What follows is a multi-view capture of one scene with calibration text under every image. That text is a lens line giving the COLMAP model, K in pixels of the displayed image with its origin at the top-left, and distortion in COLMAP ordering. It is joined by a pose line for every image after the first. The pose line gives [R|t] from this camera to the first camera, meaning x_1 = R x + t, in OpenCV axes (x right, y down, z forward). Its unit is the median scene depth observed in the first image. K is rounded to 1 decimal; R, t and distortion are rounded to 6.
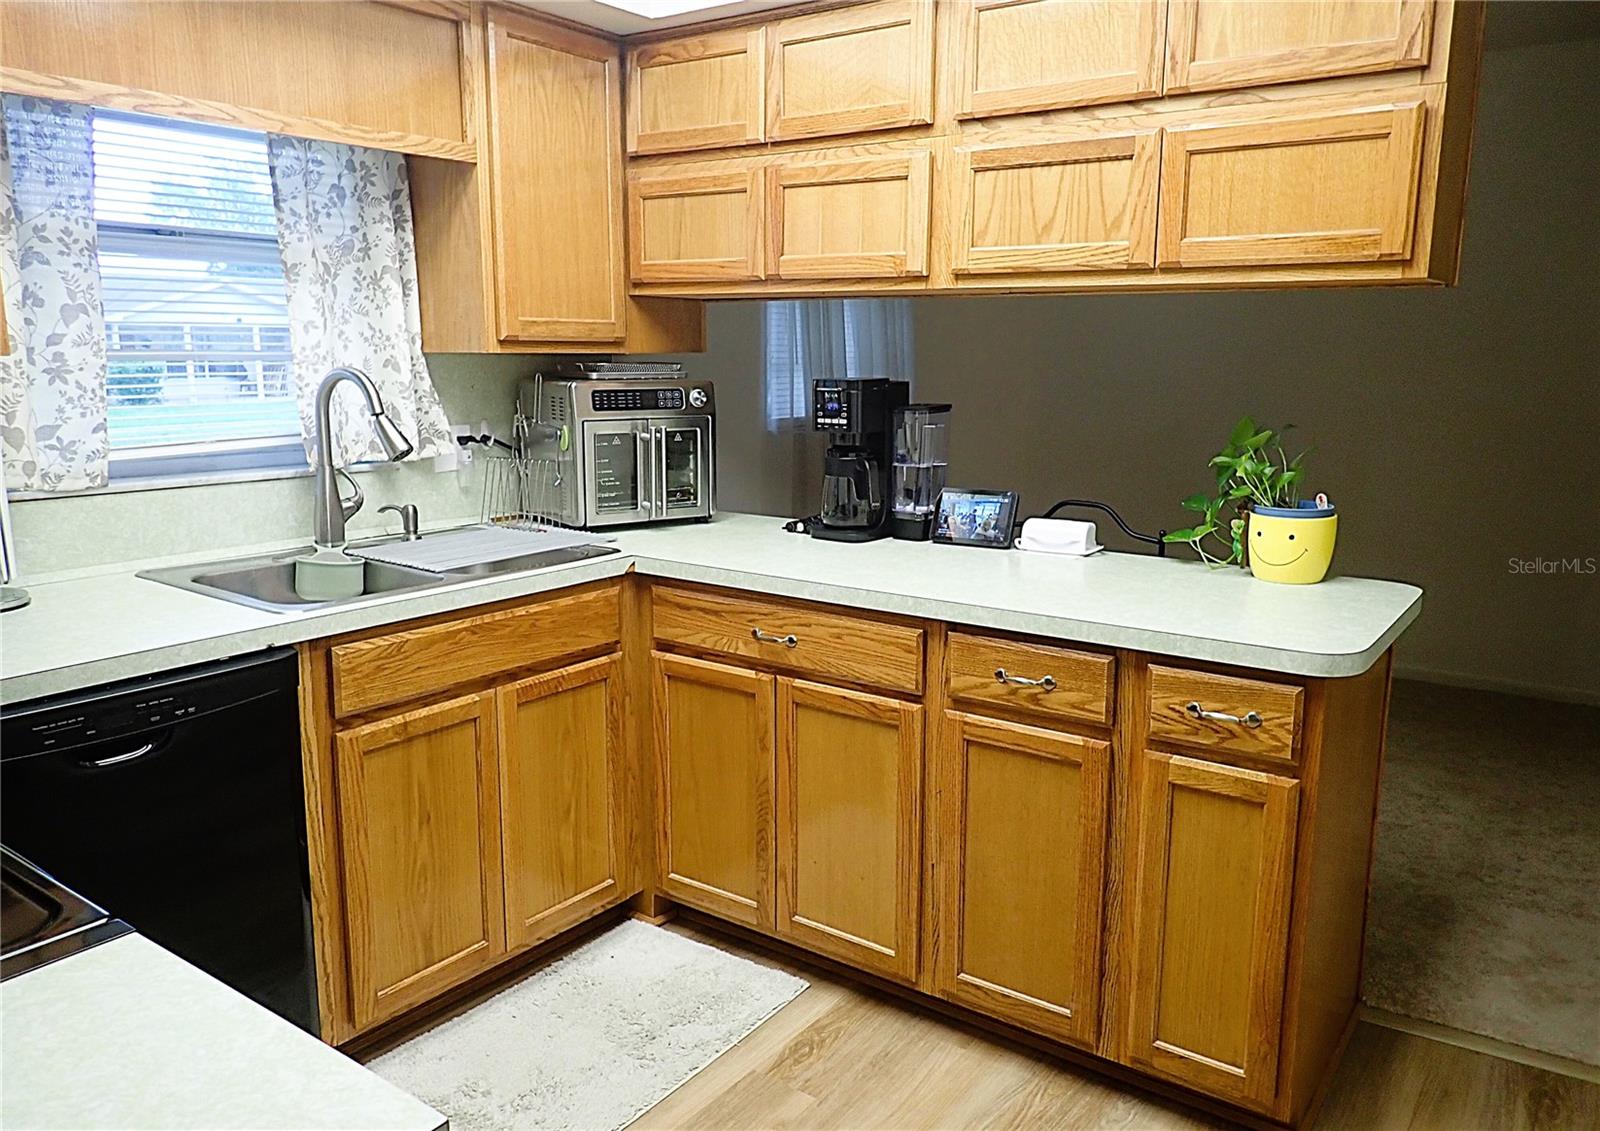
lens RADIAL K [[1209.2, 0, 800.0], [0, 1209.2, 565.5], [0, 0, 1]] dist [-0.010916, -0.005495]
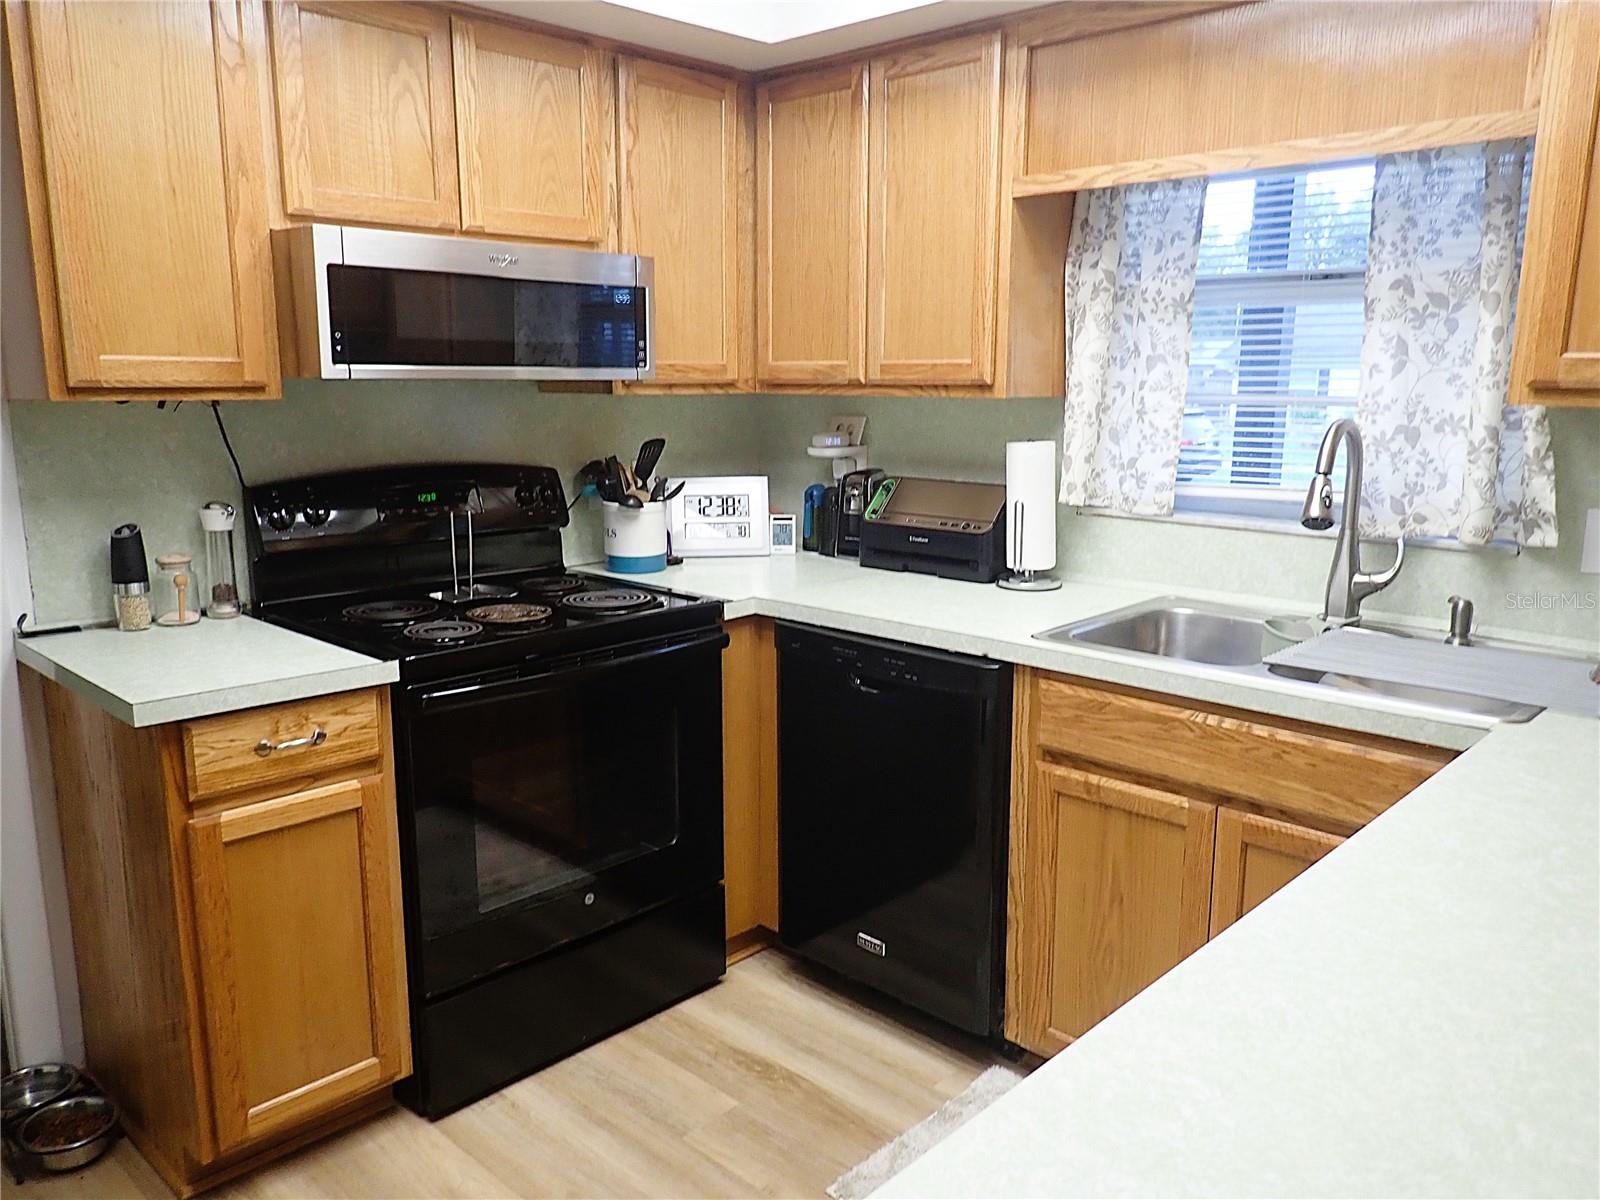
lens RADIAL K [[1188.4, 0, 800.0], [0, 1188.4, 600.0], [0, 0, 1]] dist [0.006962, 0.002125]
pose [[-0.137649, 0.176154, -0.974691, 0.583826], [-0.180473, 0.963125, 0.199551, -0.153109], [0.973901, 0.203373, -0.100782, 0.810670]]
